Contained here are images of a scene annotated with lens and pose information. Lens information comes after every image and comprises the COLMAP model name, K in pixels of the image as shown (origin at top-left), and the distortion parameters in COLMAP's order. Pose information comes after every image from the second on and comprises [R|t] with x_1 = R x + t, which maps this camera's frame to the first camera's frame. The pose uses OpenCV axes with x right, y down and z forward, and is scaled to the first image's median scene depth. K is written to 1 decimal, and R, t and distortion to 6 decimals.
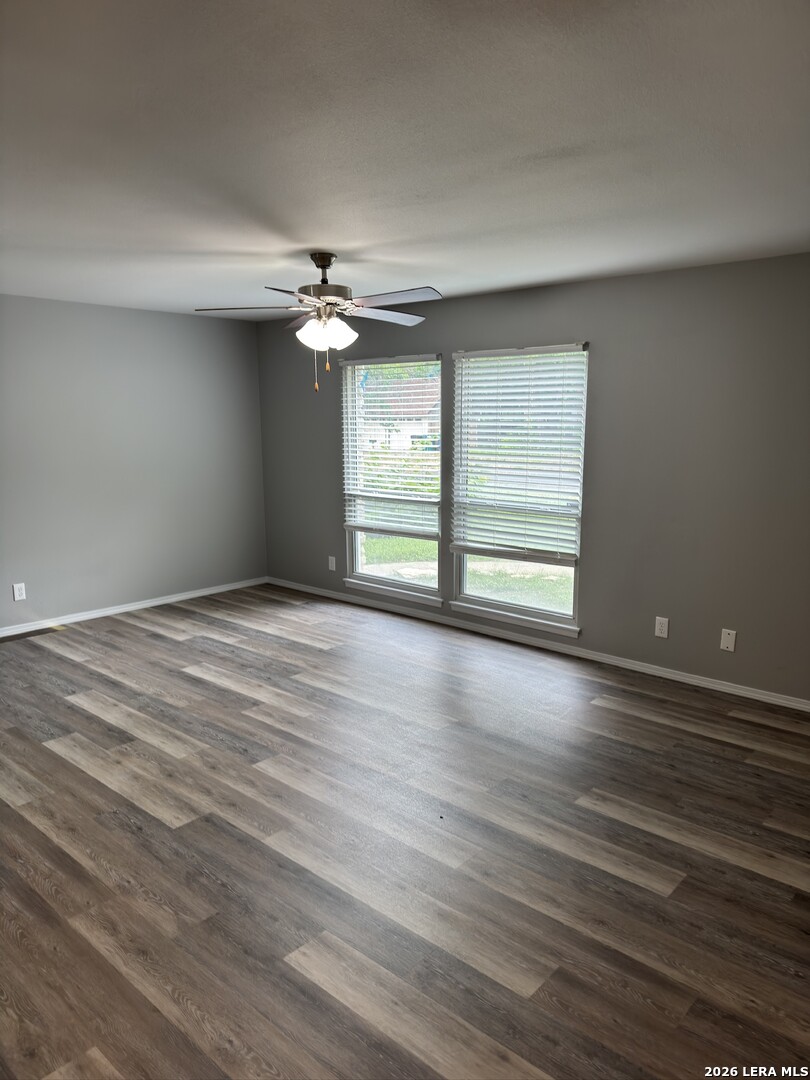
lens RADIAL K [[752.5, 0, 405.9], [0, 752.5, 542.8], [0, 0, 1]] dist [0.110491, -0.190064]
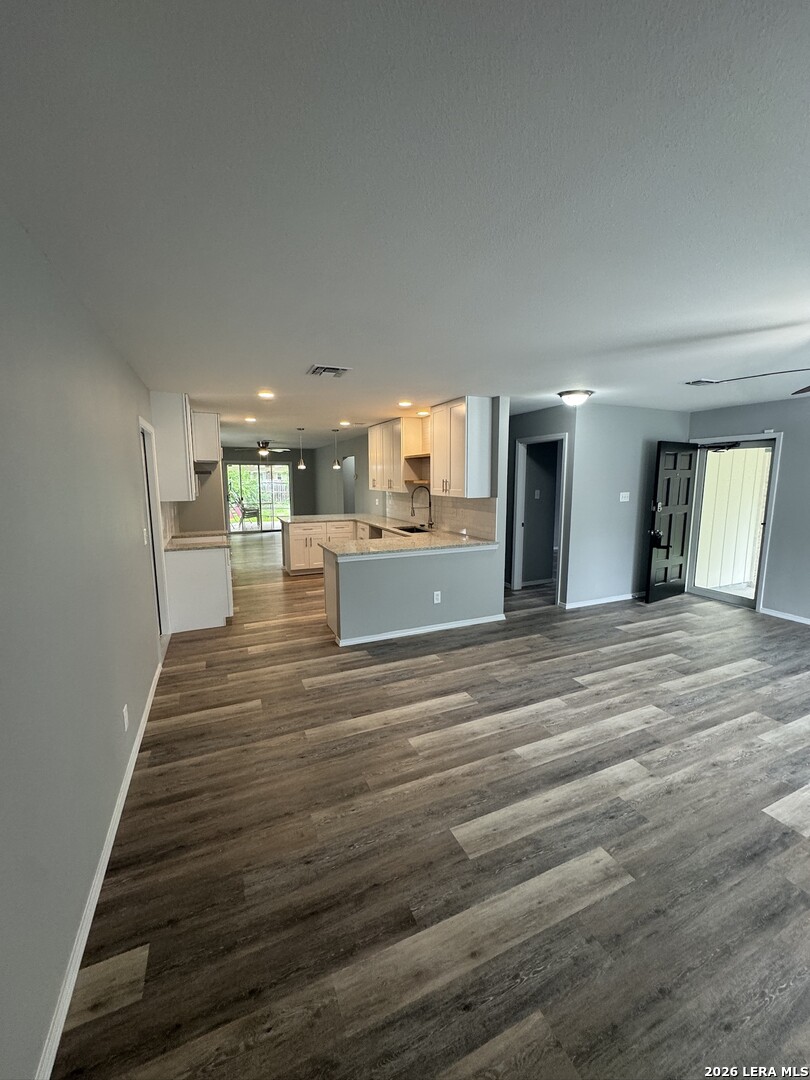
lens RADIAL K [[431.0, 0, 405.4], [0, 431.0, 538.6], [0, 0, 1]] dist [-0.002076, 0.000347]
pose [[-0.410609, 0.135731, -0.901653, 0.580828], [-0.149942, 0.965345, 0.213602, -0.109672], [0.899399, 0.222902, -0.376027, 0.642413]]
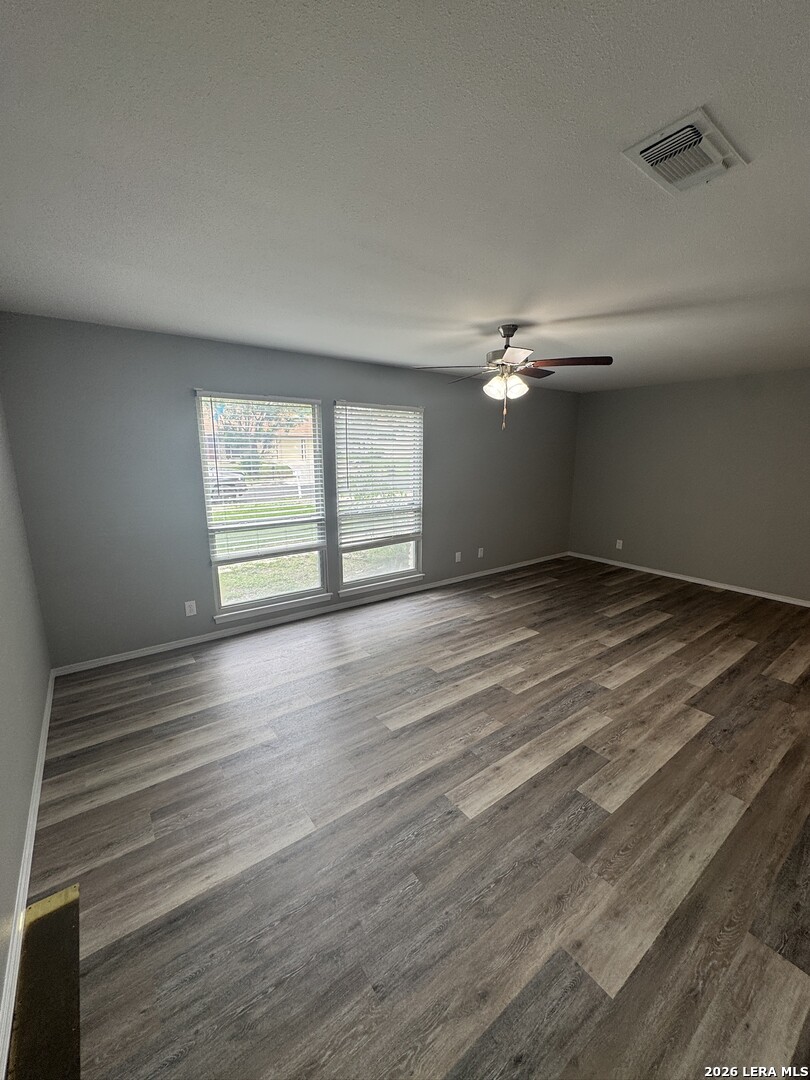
lens RADIAL K [[431.0, 0, 405.4], [0, 431.0, 538.6], [0, 0, 1]] dist [-0.002076, 0.000347]
pose [[0.202615, -0.191653, 0.960321, -0.813368], [0.162125, 0.973693, 0.160115, -0.148703], [-0.965745, 0.123250, 0.228357, 0.921923]]
